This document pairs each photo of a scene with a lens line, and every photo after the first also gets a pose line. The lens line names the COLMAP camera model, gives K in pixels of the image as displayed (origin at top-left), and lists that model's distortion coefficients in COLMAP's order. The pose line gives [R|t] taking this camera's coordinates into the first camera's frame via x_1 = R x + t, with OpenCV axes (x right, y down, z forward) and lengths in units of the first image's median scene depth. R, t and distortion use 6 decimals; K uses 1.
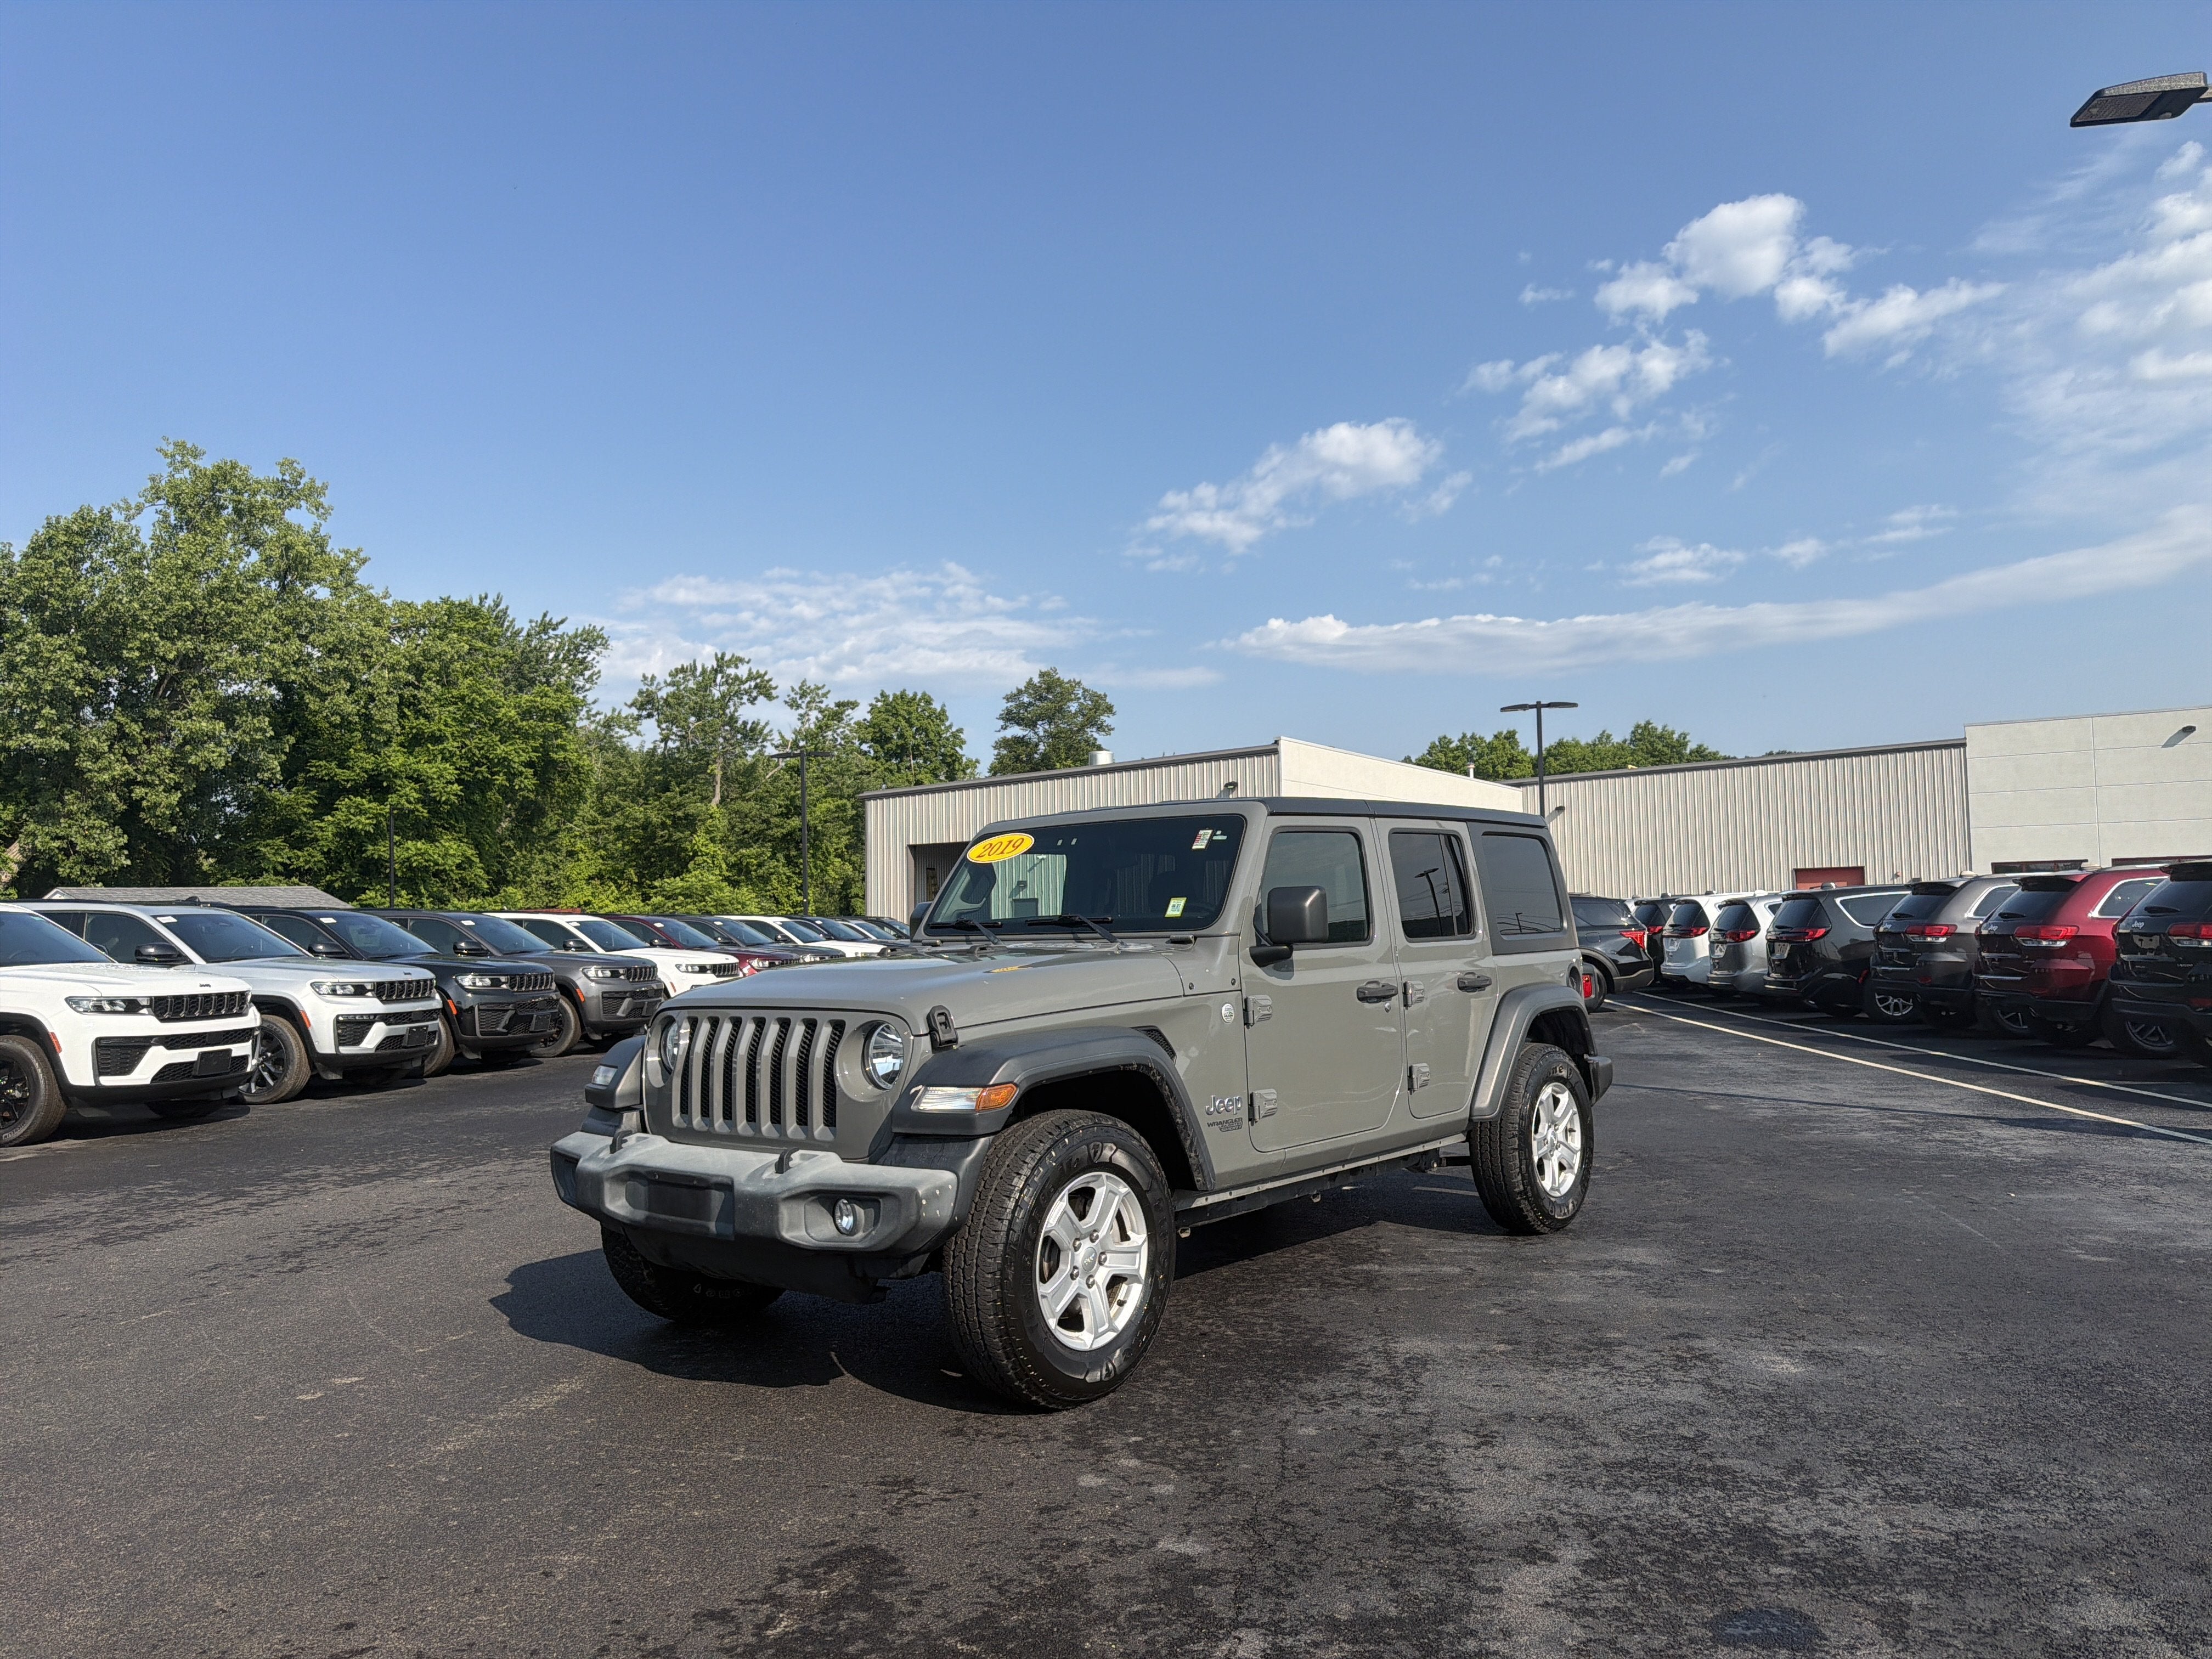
lens RADIAL K [[1567.1, 0, 1106.0], [0, 1567.1, 829.5], [0, 0, 1]] dist [0.024291, -0.029250]
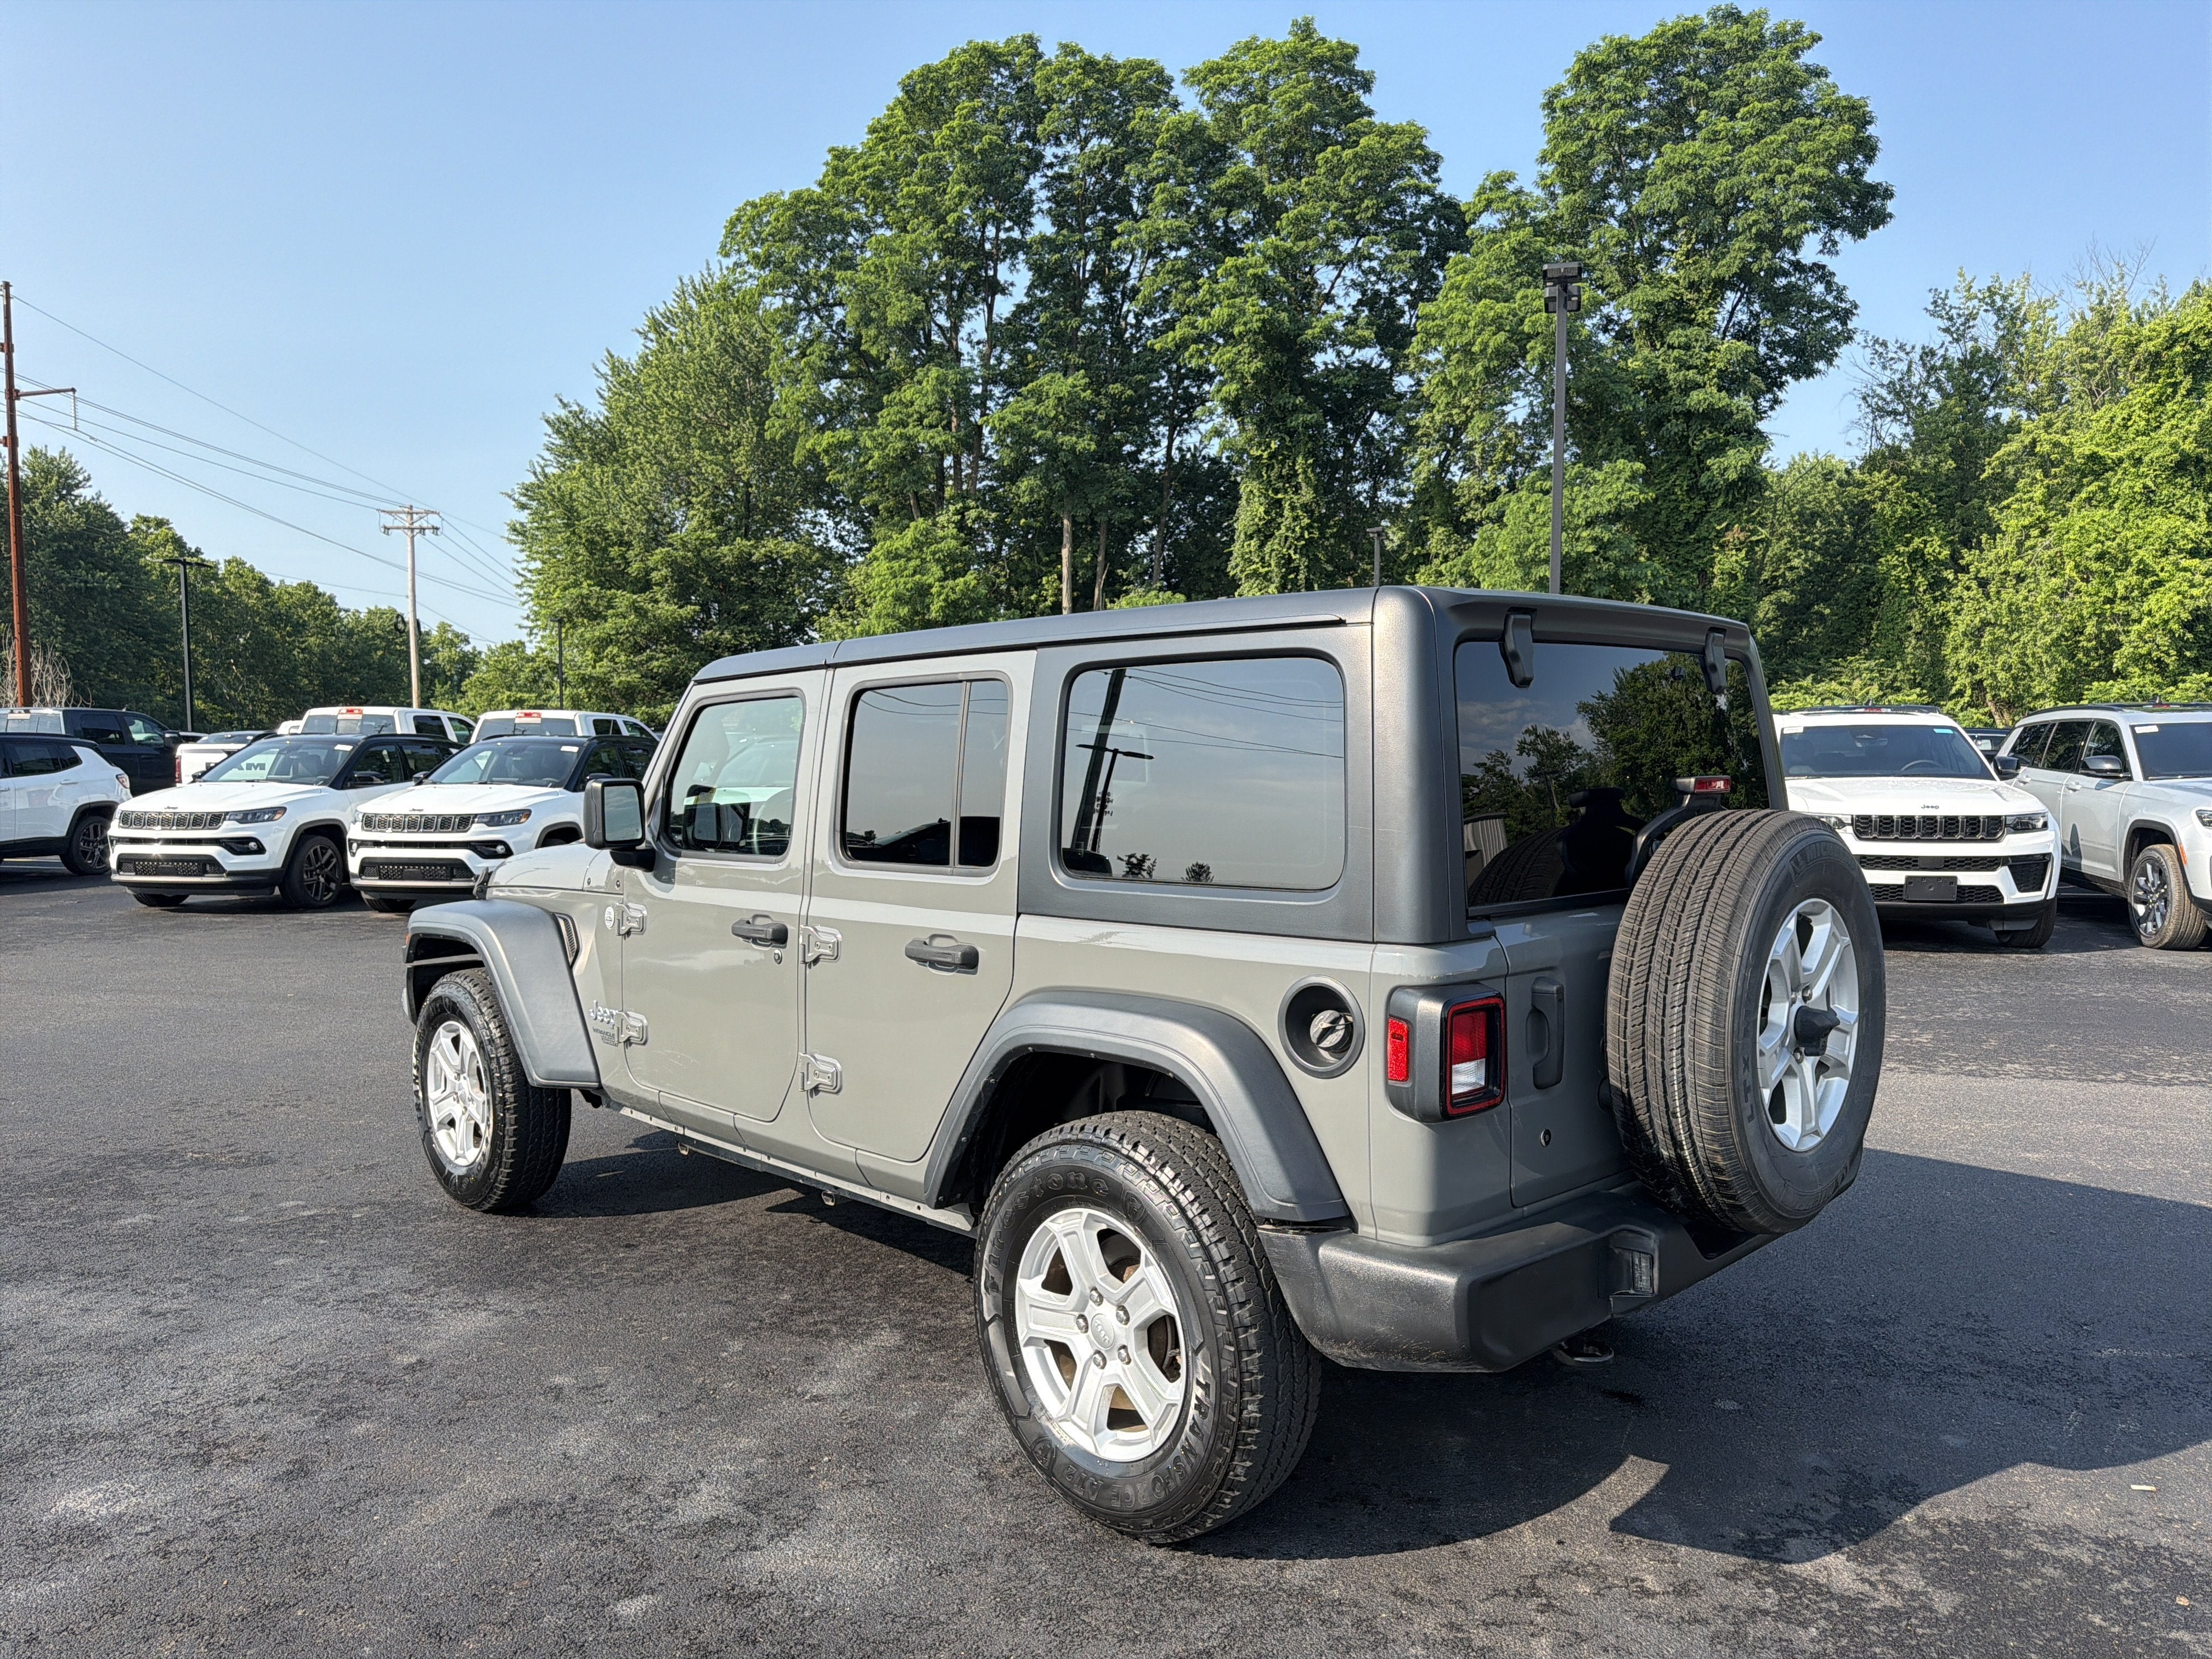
lens RADIAL K [[1566.9, 0, 1121.7], [0, 1566.9, 840.1], [0, 0, 1]] dist [0.025193, -0.027871]
pose [[-0.099521, 0.078955, -0.991898, 0.087328], [0.075937, 0.994542, 0.071547, 0.002772], [0.992134, -0.068201, -0.104973, 0.128455]]
